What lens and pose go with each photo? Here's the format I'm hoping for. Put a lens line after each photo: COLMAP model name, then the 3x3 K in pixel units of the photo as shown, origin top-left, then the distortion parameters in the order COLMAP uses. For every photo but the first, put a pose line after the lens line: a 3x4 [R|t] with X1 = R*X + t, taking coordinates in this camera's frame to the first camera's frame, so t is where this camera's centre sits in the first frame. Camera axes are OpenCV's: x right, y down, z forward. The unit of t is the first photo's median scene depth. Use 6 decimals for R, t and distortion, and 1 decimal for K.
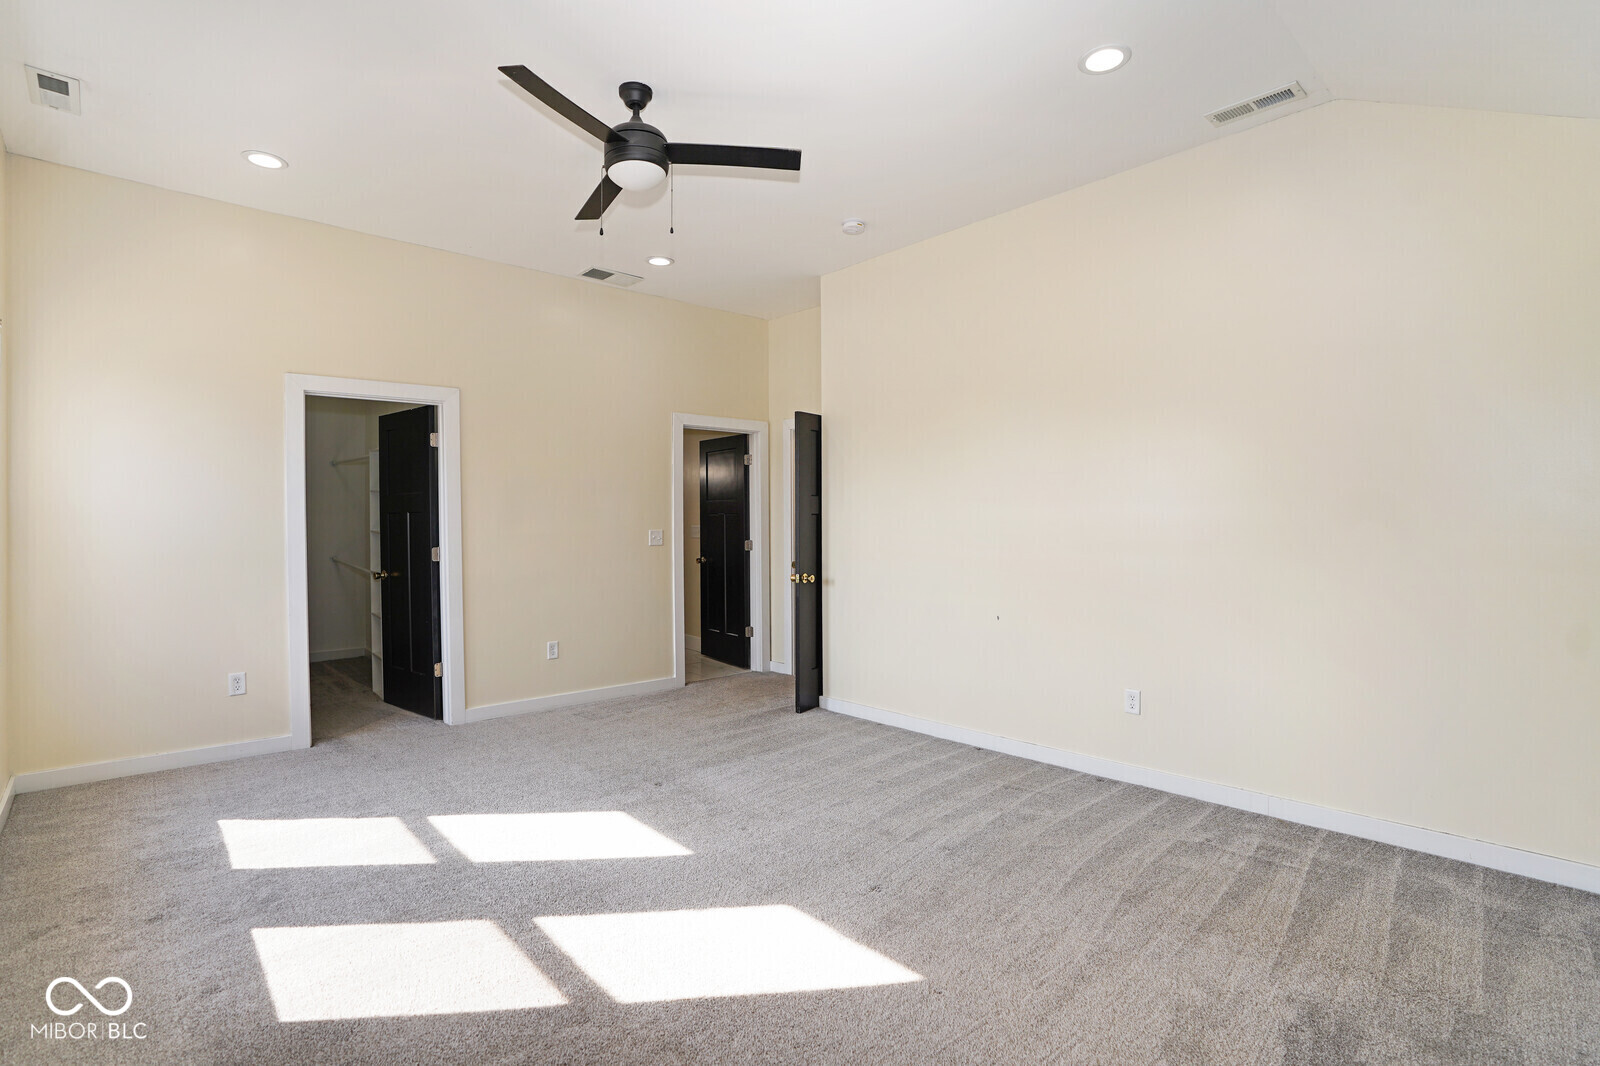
lens RADIAL K [[760.2, 0, 804.9], [0, 760.2, 511.5], [0, 0, 1]] dist [-0.062575, 0.027288]
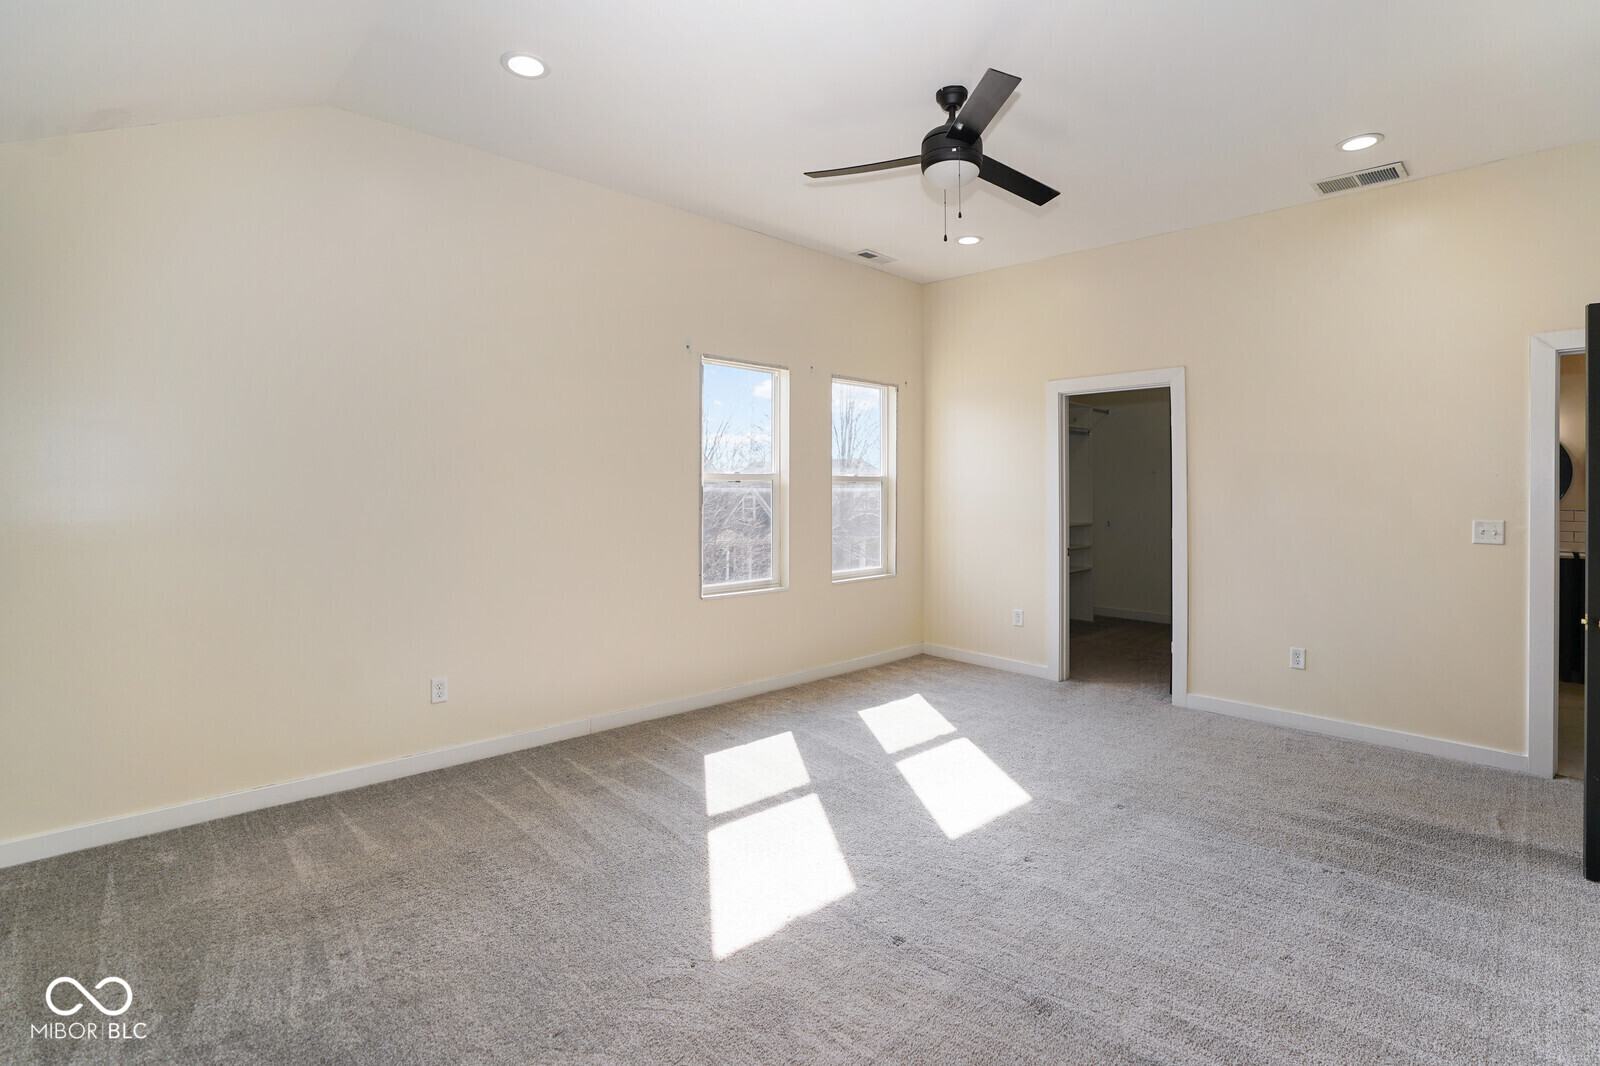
lens RADIAL K [[760.2, 0, 804.9], [0, 760.2, 511.5], [0, 0, 1]] dist [-0.062575, 0.027288]
pose [[0.028305, 0.029475, -0.999165, 0.701368], [0.005298, 0.999547, 0.029637, -0.007765], [0.999585, -0.006133, 0.028136, 0.660684]]
